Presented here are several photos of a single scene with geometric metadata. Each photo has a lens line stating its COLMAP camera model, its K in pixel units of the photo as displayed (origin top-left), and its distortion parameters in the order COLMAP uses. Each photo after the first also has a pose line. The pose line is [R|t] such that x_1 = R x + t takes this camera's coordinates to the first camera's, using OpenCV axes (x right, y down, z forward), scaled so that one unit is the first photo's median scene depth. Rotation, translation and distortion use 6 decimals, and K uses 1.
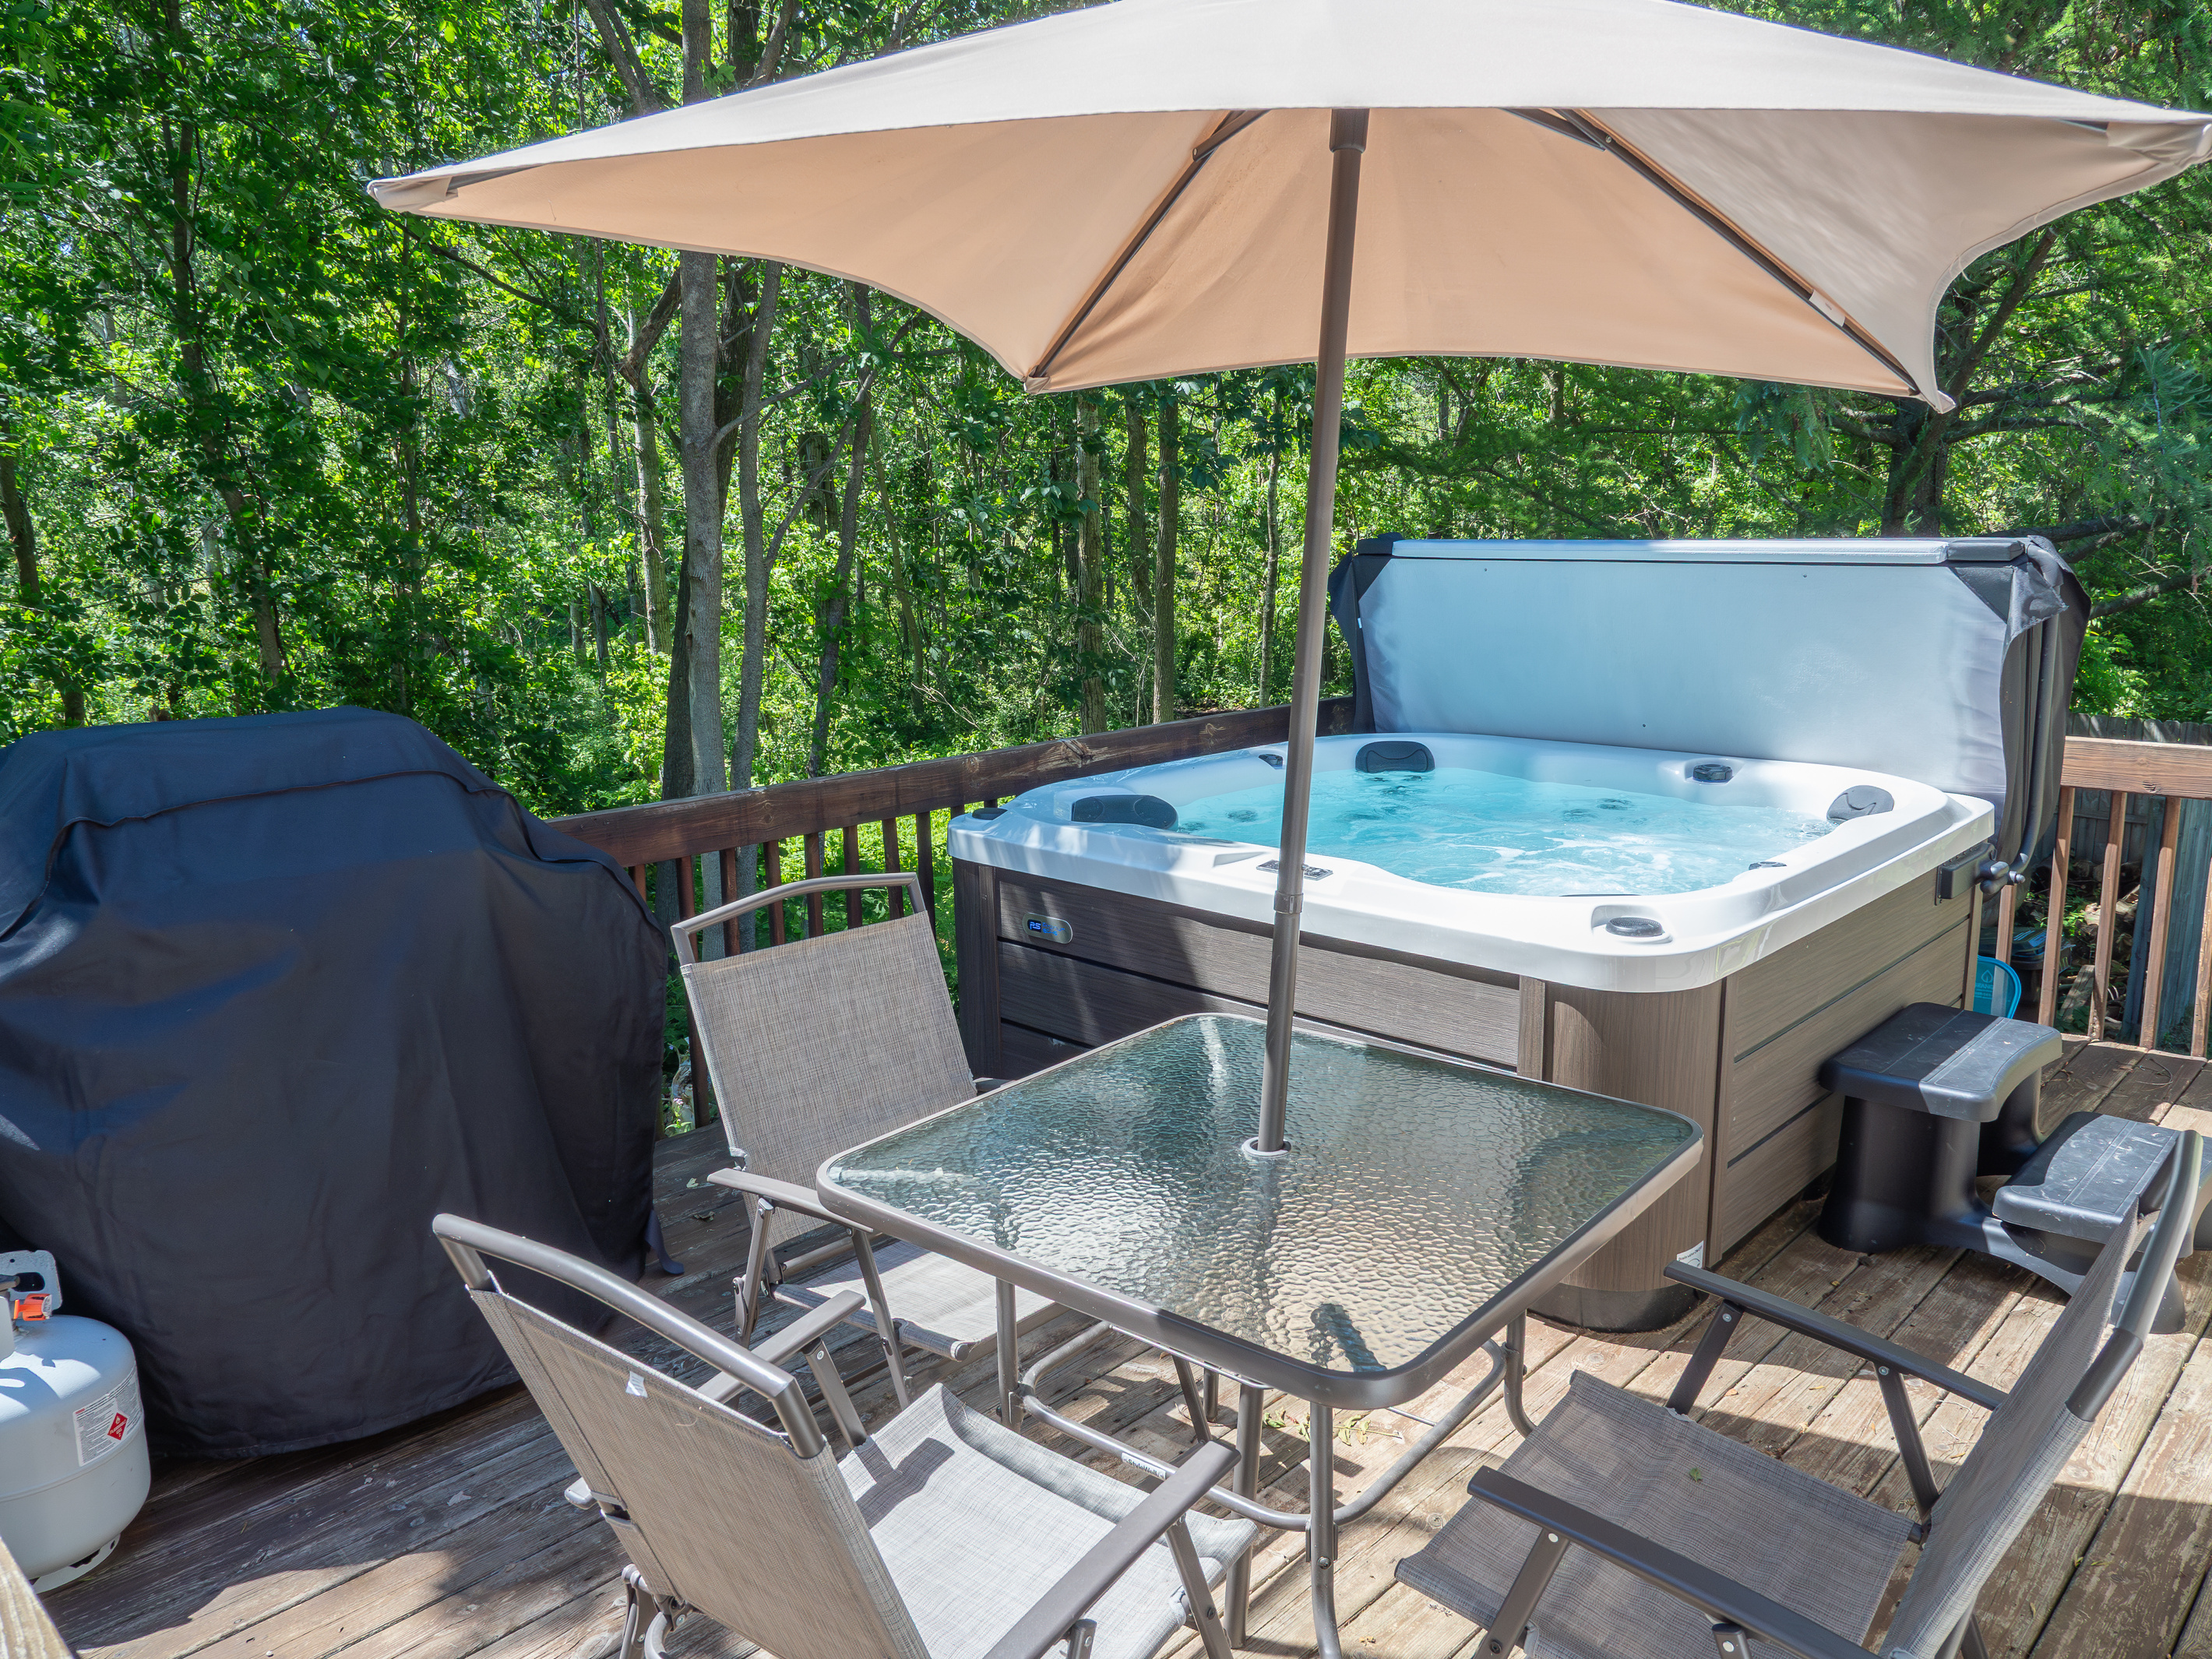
lens RADIAL K [[1653.6, 0, 1106.0], [0, 1653.6, 829.5], [0, 0, 1]] dist [-0.000760, -0.000398]
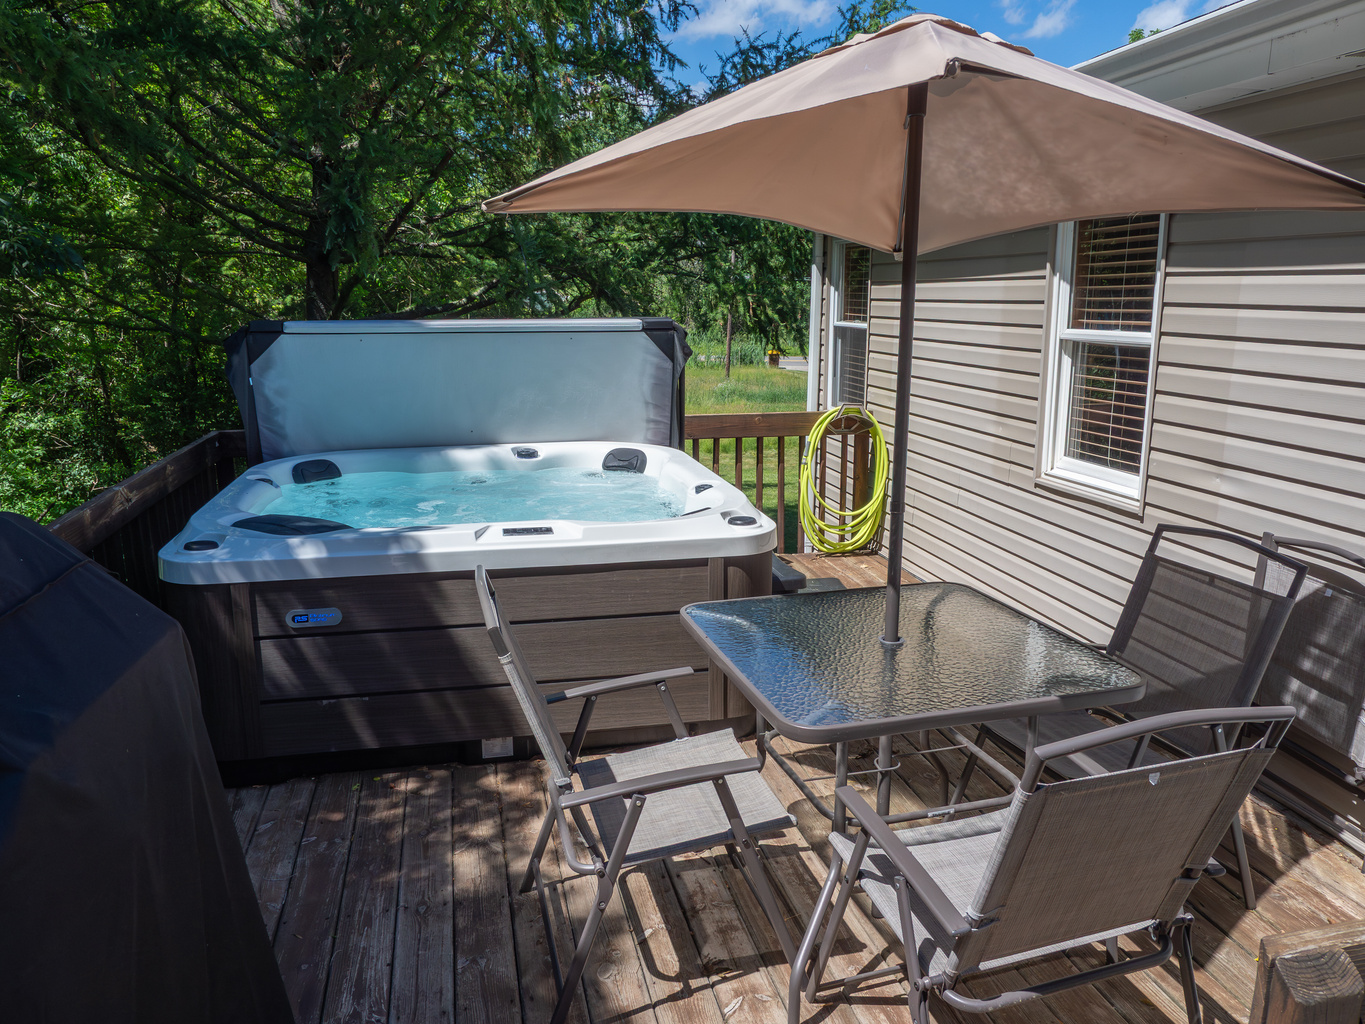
lens RADIAL K [[1020.4, 0, 682.5], [0, 1020.4, 512.0], [0, 0, 1]] dist [-0.000760, -0.000398]
pose [[0.569274, -0.160314, 0.806366, -0.495268], [0.155286, 0.984117, 0.086025, -0.046457], [-0.807349, 0.076246, 0.585127, 0.265865]]
